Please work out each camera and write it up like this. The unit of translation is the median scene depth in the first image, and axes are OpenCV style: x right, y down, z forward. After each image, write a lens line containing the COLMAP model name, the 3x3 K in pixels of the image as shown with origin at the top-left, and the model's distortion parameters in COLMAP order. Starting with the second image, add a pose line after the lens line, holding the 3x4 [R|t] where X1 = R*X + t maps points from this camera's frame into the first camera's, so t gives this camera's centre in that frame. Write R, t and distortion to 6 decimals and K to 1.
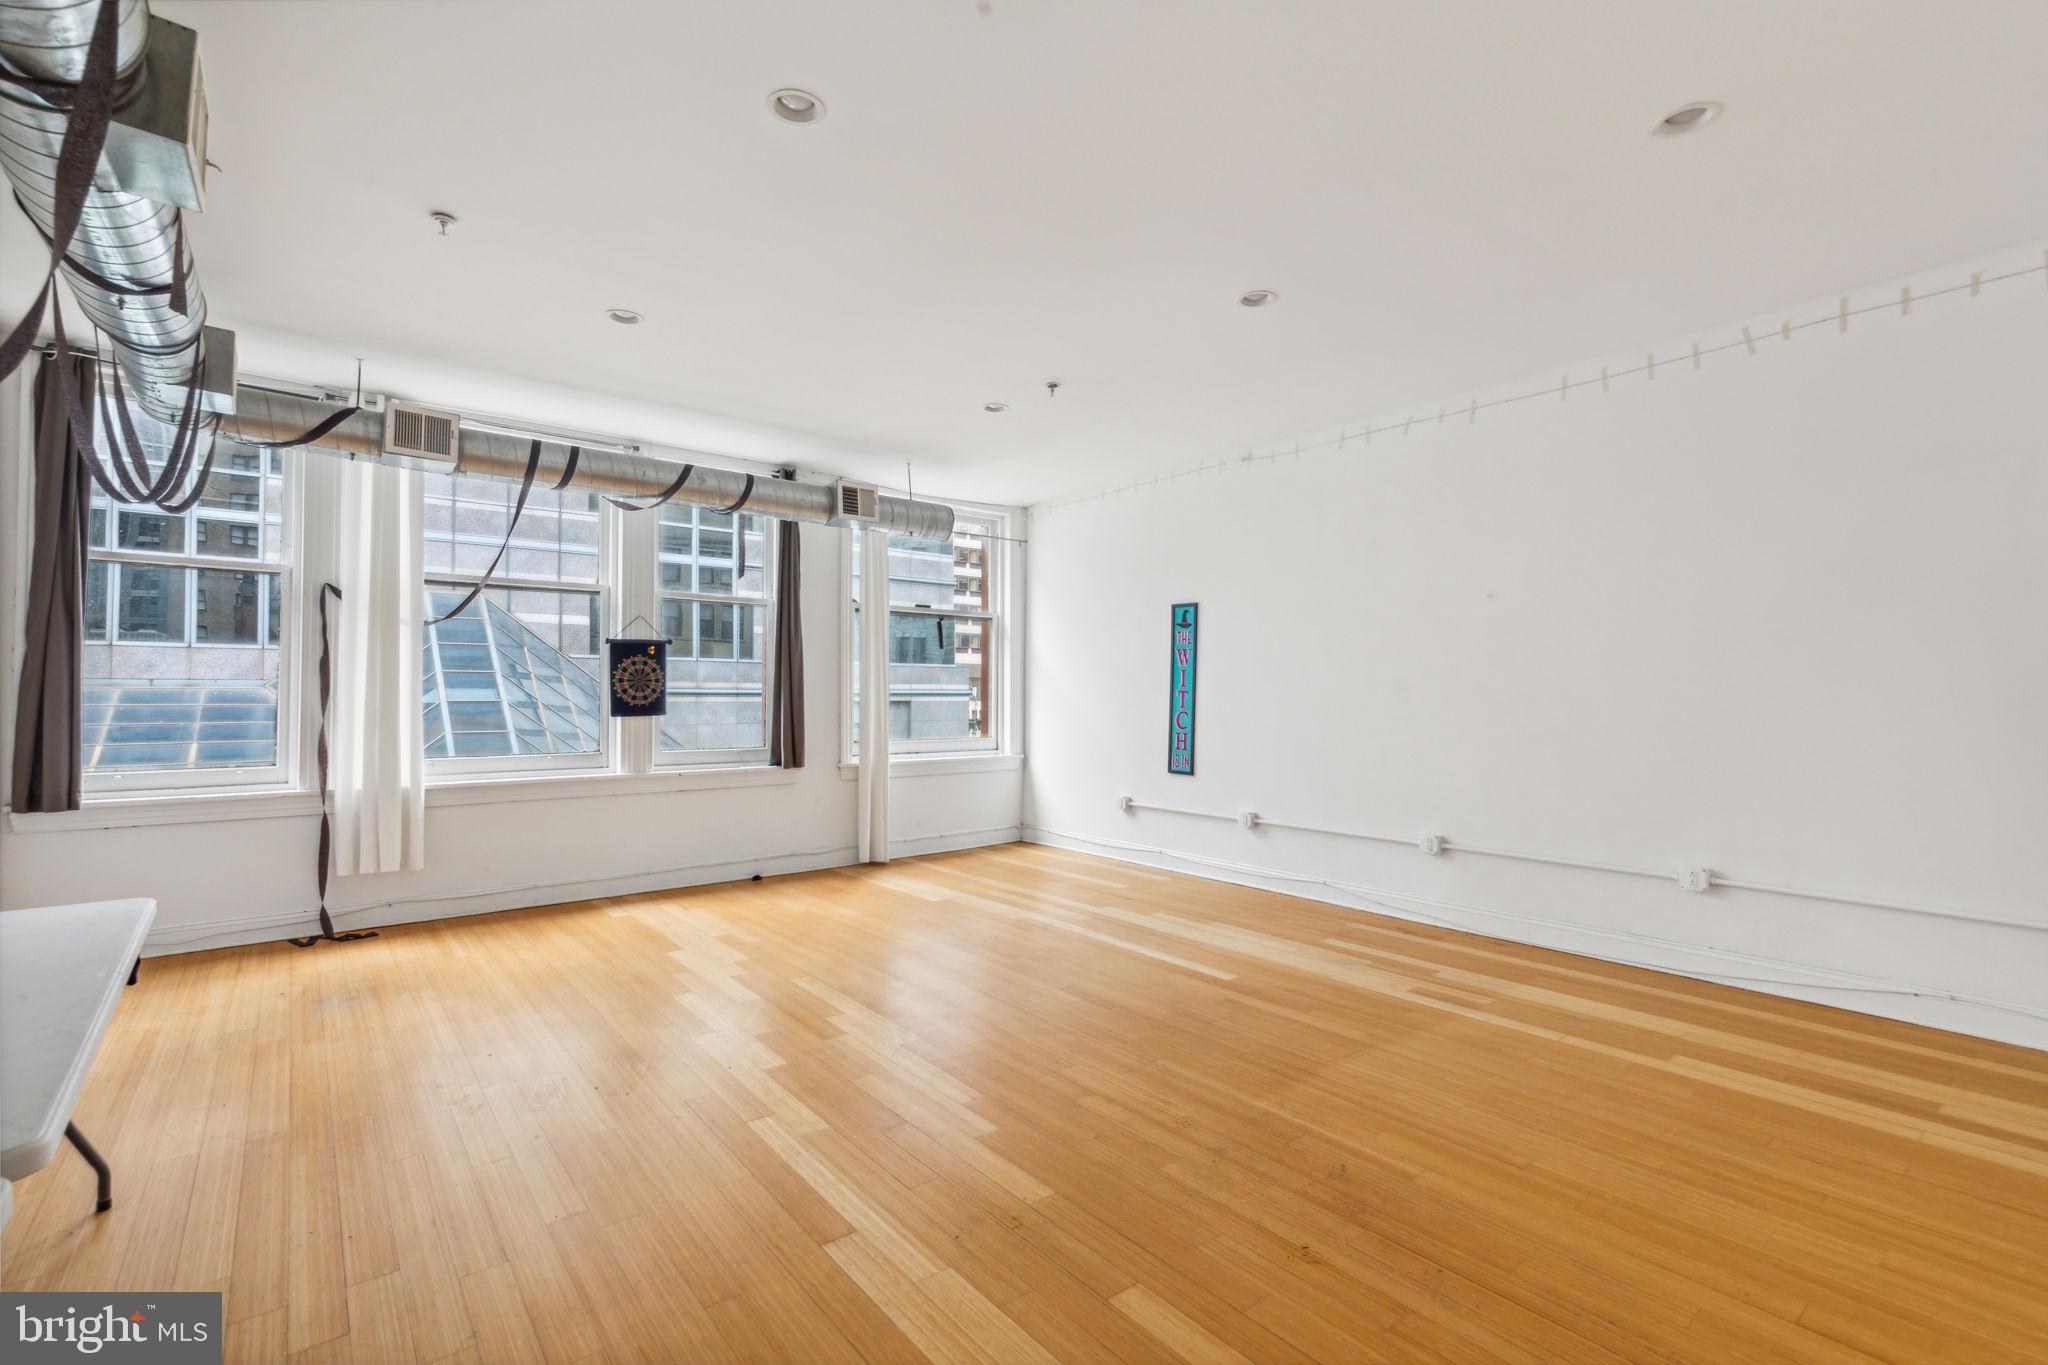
lens RADIAL K [[918.4, 0, 1024.3], [0, 918.4, 679.8], [0, 0, 1]] dist [0.006801, -0.000326]
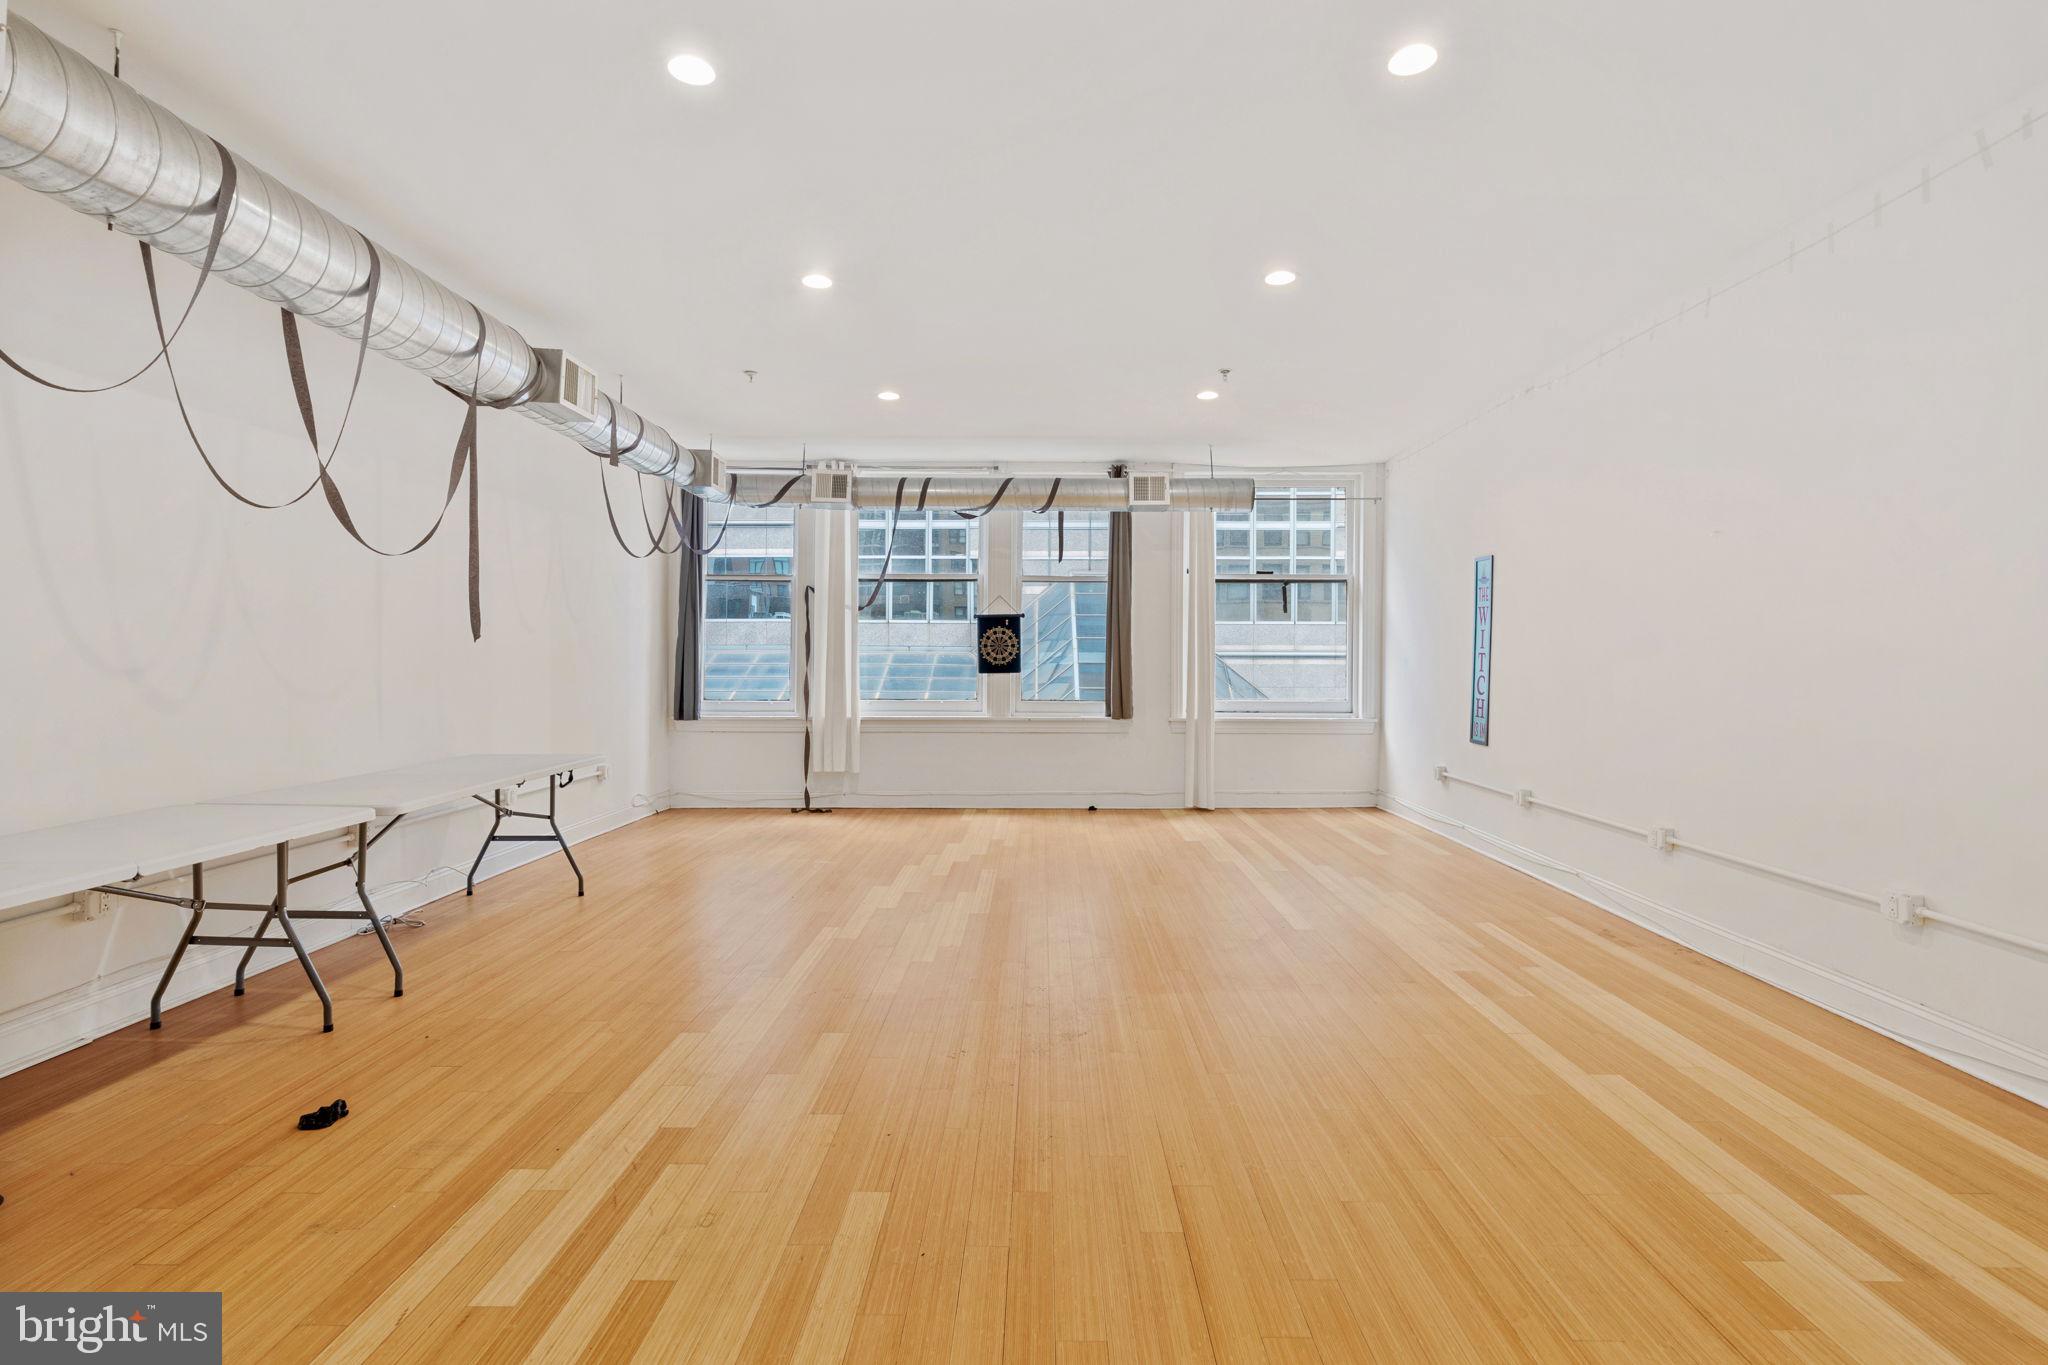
lens RADIAL K [[918.4, 0, 993.8], [0, 918.4, 659.1], [0, 0, 1]] dist [0.006801, -0.000326]
pose [[0.775222, 0.002153, -0.631685, 0.455110], [0.009098, 0.999852, 0.014573, 0.000714], [0.631623, -0.017044, 0.775088, -0.016242]]
